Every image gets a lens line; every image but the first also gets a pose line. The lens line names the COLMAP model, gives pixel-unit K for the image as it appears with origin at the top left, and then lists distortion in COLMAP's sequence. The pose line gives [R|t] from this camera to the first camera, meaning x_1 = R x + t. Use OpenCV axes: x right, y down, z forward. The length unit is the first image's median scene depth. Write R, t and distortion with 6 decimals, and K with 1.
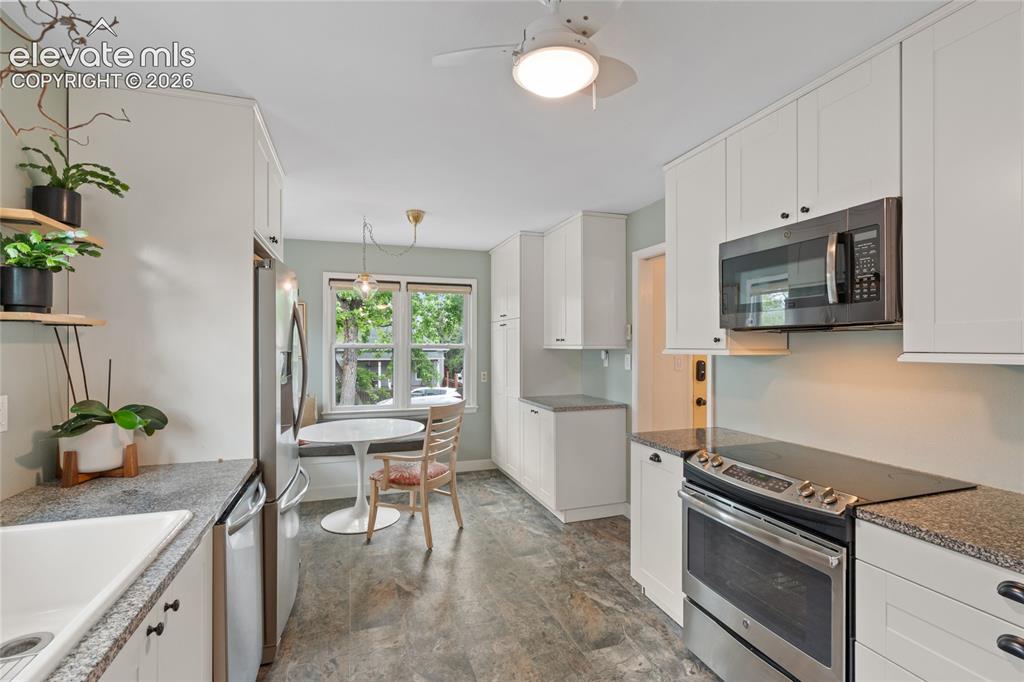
lens RADIAL K [[456.9, 0, 503.4], [0, 456.9, 342.5], [0, 0, 1]] dist [0.001515, 0.000100]
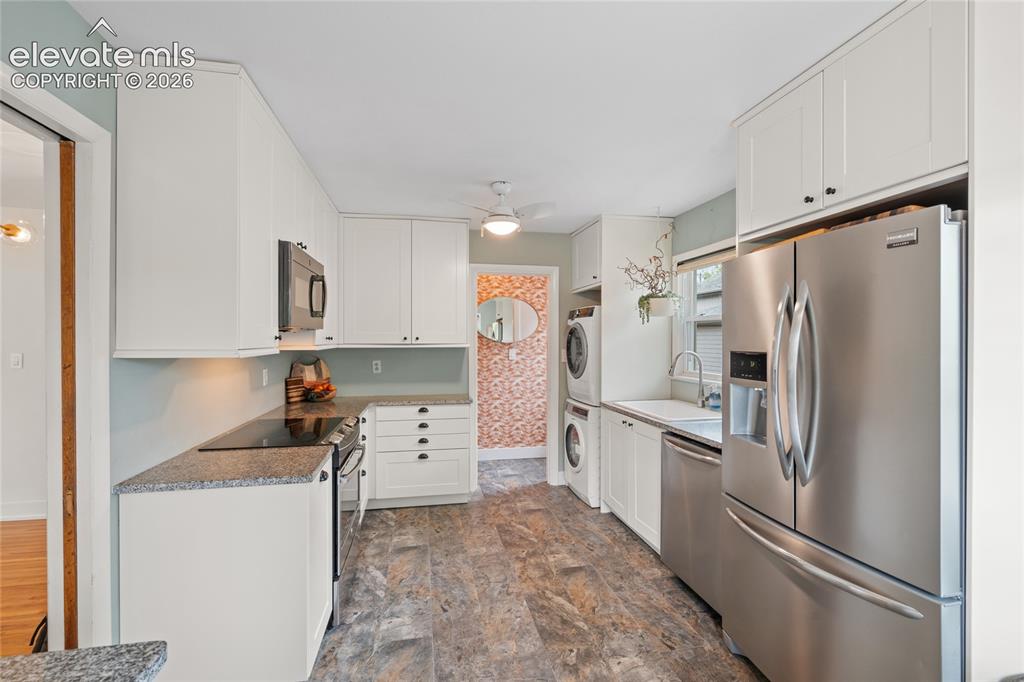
lens RADIAL K [[459.1, 0, 511.4], [0, 459.1, 338.5], [0, 0, 1]] dist [-0.007984, 0.002545]
pose [[-0.991600, -0.004562, 0.129258, -0.140873], [-0.004673, 0.999989, -0.000559, -0.005845], [-0.129254, -0.001158, -0.991611, 2.033727]]
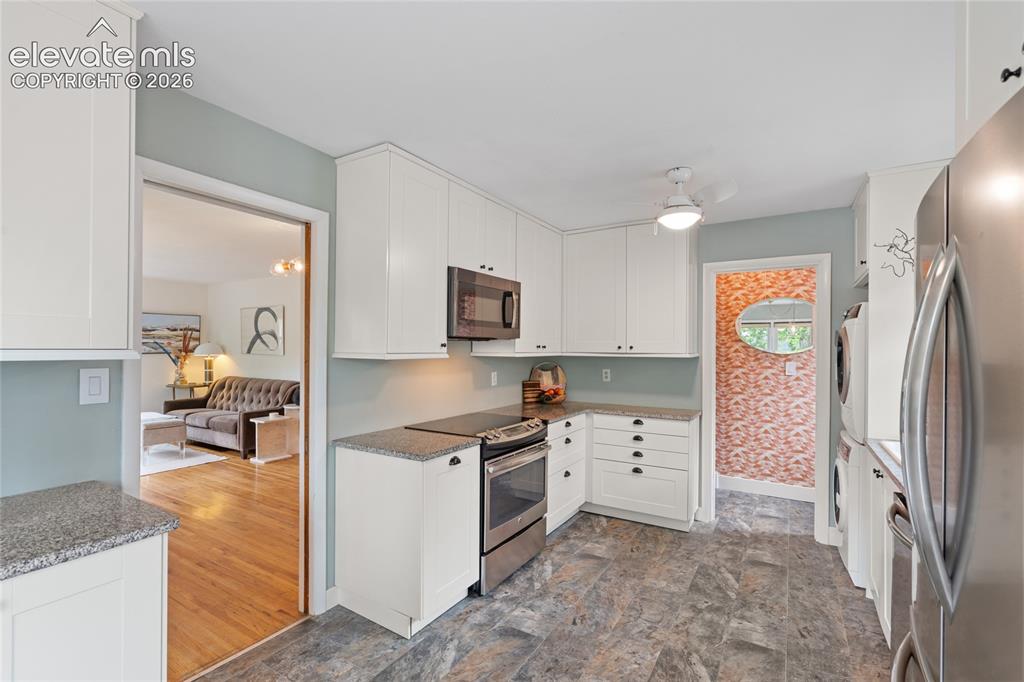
lens RADIAL K [[459.1, 0, 509.9], [0, 459.1, 346.8], [0, 0, 1]] dist [-0.007984, 0.002545]
pose [[-0.641155, -0.007083, 0.767379, -0.593717], [-0.010376, 0.999946, 0.000561, -0.004172], [-0.767341, -0.007602, -0.641194, 1.764024]]
